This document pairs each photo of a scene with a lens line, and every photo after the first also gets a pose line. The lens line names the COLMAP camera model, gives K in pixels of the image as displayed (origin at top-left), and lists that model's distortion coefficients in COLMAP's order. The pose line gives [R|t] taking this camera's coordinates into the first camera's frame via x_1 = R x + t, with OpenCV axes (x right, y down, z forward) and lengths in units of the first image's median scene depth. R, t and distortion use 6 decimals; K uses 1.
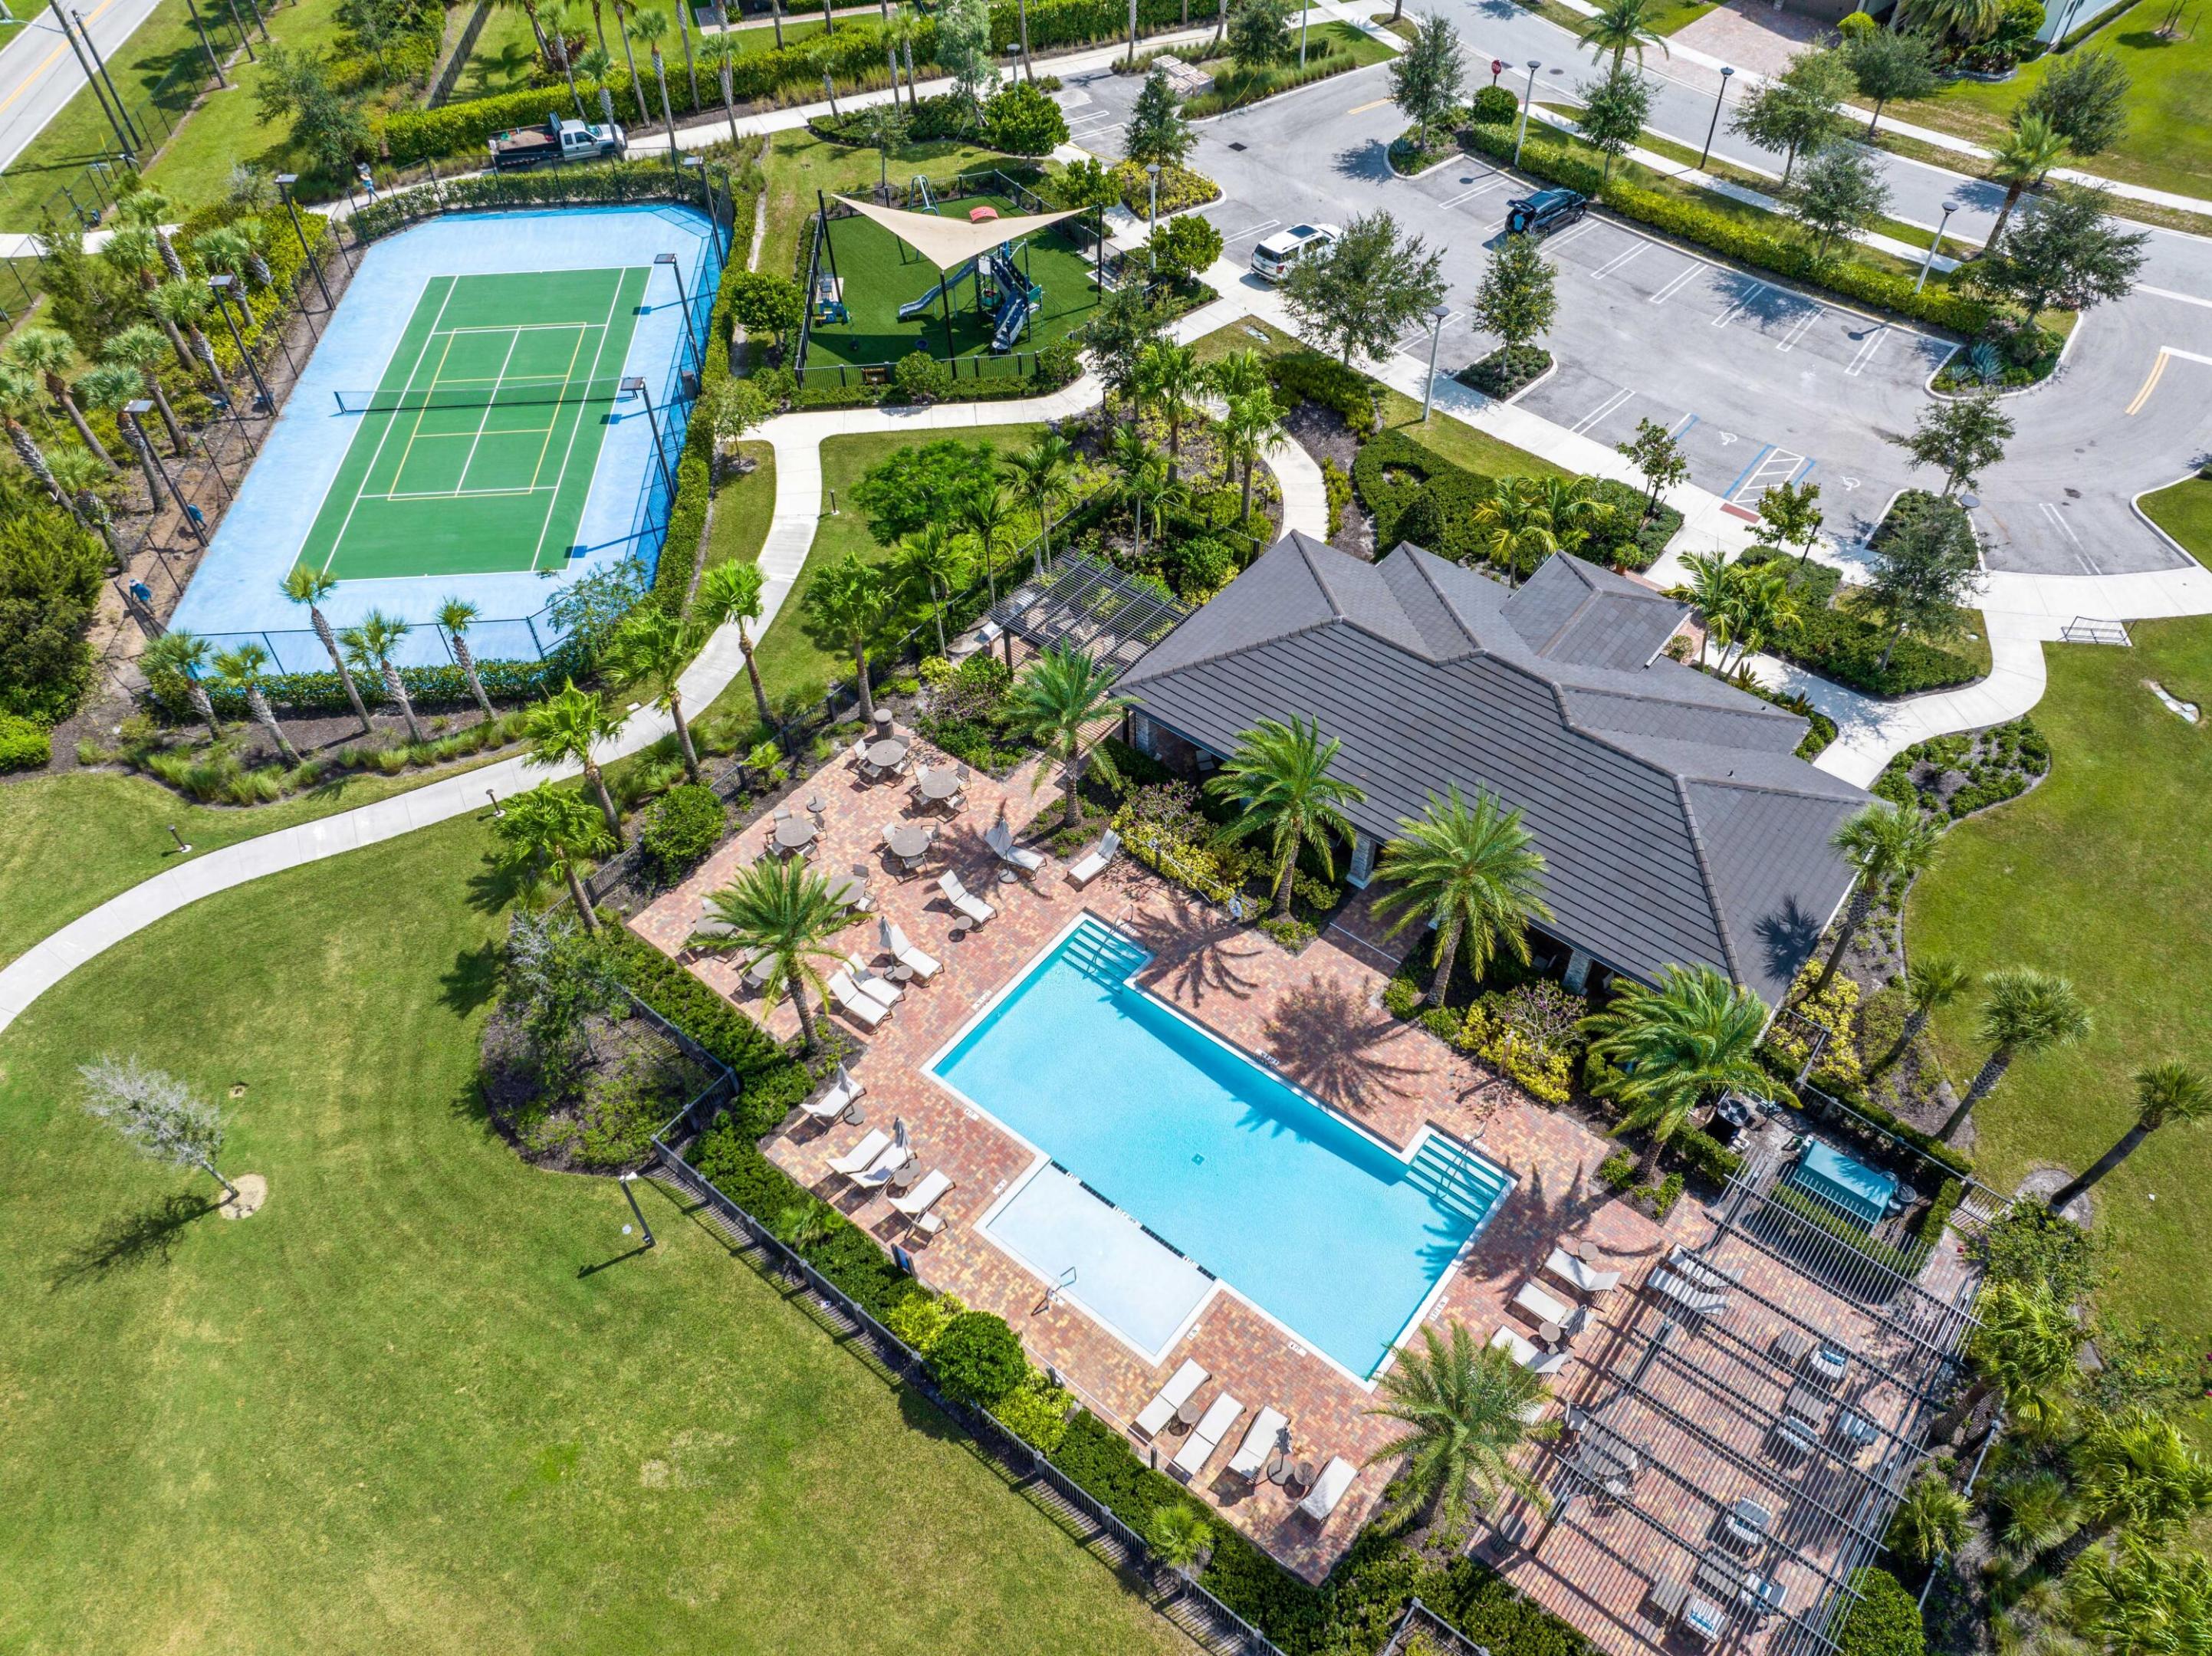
lens RADIAL K [[1549.0, 0, 1107.0], [0, 1549.0, 827.1], [0, 0, 1]] dist [-0.040628, -0.005108]
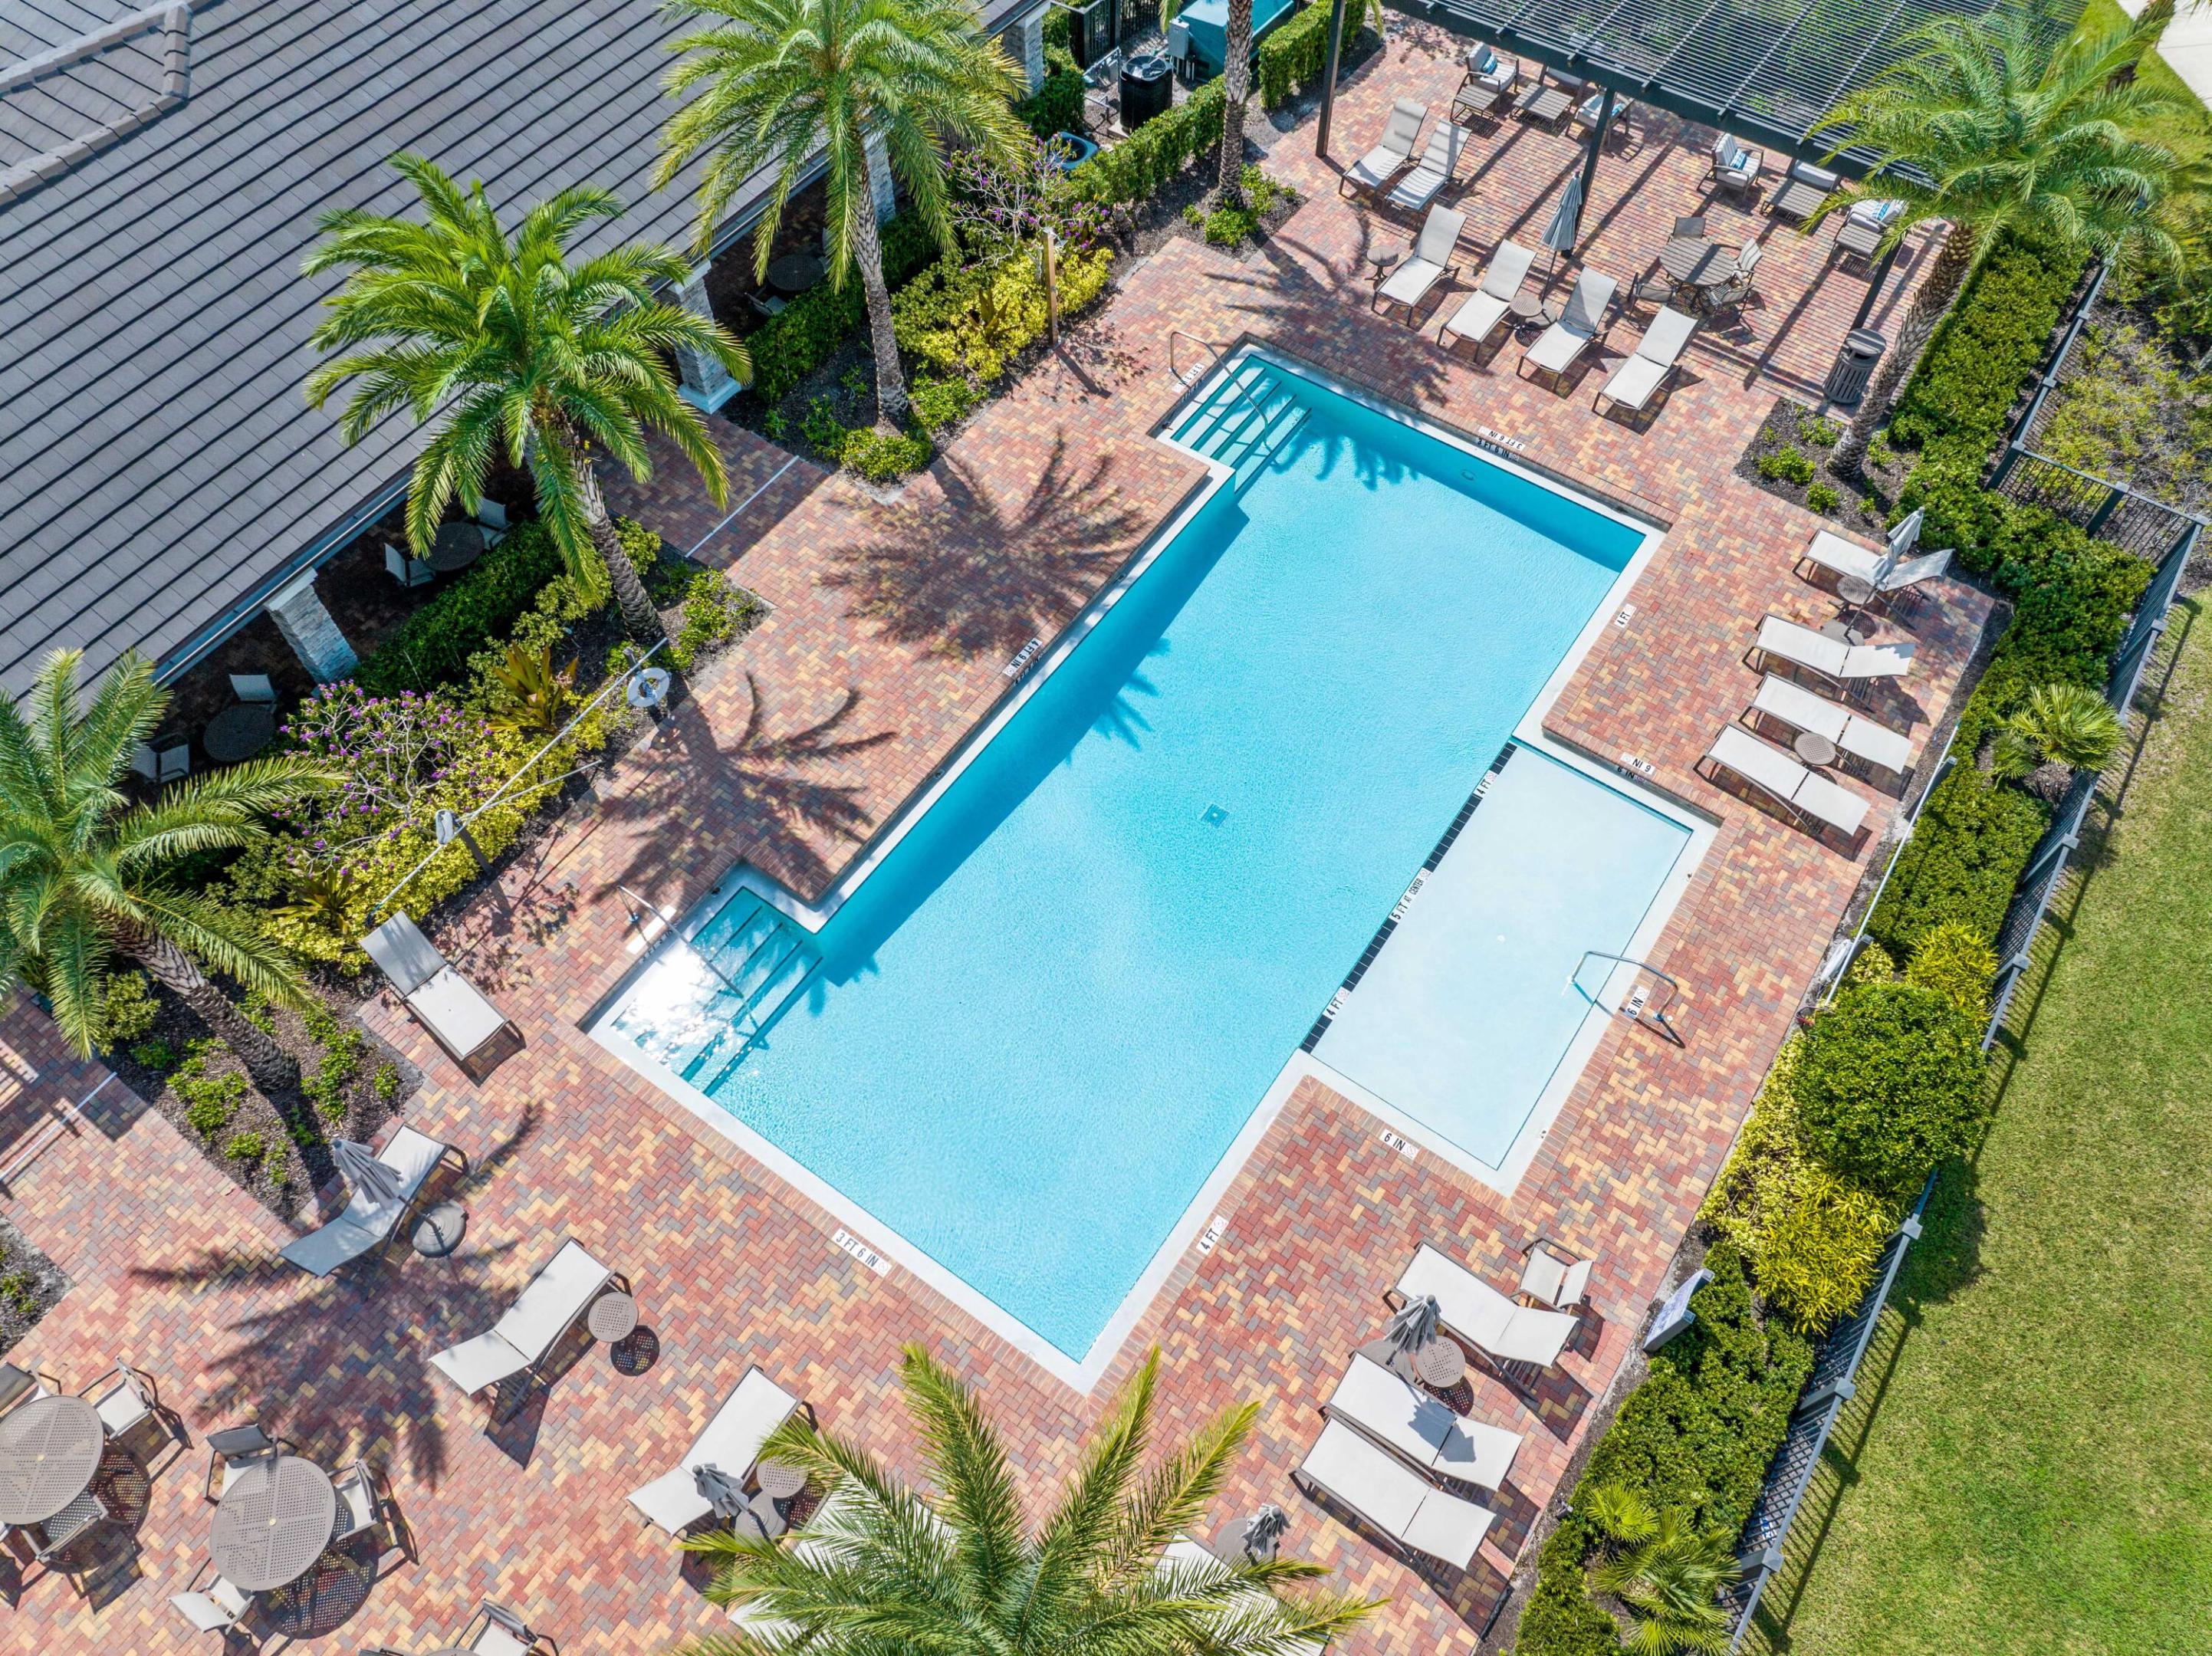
lens RADIAL K [[1549.0, 0, 1103.3], [0, 1549.0, 818.7], [0, 0, 1]] dist [-0.040628, -0.005108]
pose [[-0.071582, -0.829357, 0.554115, -0.216191], [0.736725, 0.330539, 0.589898, -0.107027], [-0.672392, 0.450457, 0.587348, 0.726703]]
